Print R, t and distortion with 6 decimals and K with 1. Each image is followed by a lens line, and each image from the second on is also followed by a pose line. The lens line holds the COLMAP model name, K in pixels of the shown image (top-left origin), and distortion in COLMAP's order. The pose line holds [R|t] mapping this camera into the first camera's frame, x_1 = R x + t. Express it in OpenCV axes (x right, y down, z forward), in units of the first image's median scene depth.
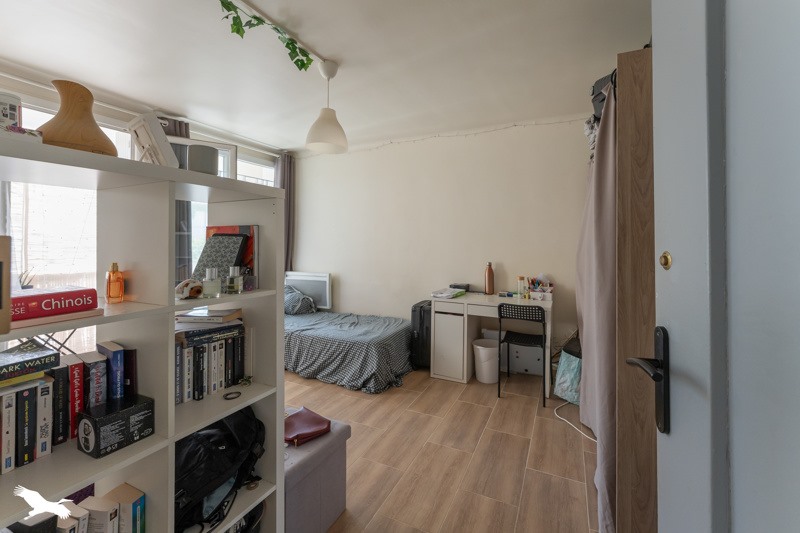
lens RADIAL K [[331.0, 0, 399.8], [0, 331.0, 241.5], [0, 0, 1]] dist [0.000194, 0.000008]
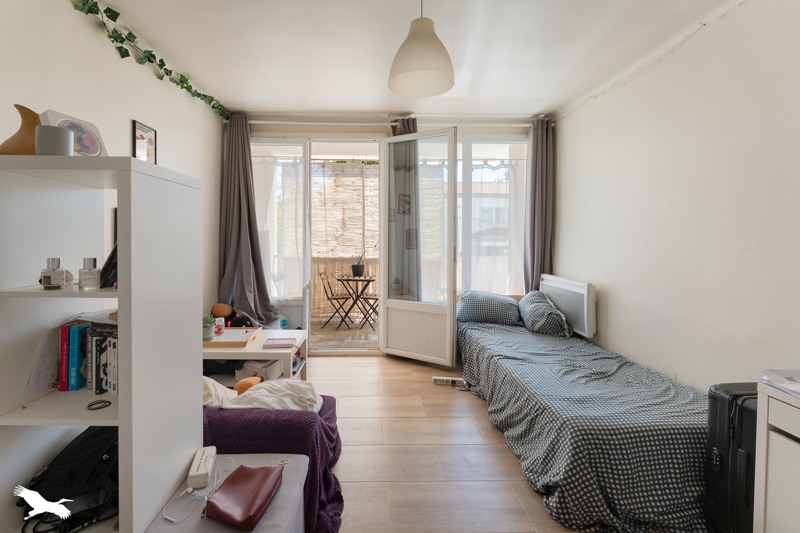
lens RADIAL K [[326.9, 0, 399.1], [0, 326.9, 242.4], [0, 0, 1]] dist [-0.000129, 0.000002]
pose [[0.467777, 0.012491, -0.883758, 0.180306], [0.000015, 0.999900, 0.014140, 0.008115], [0.883847, -0.006628, 0.467730, 0.382154]]
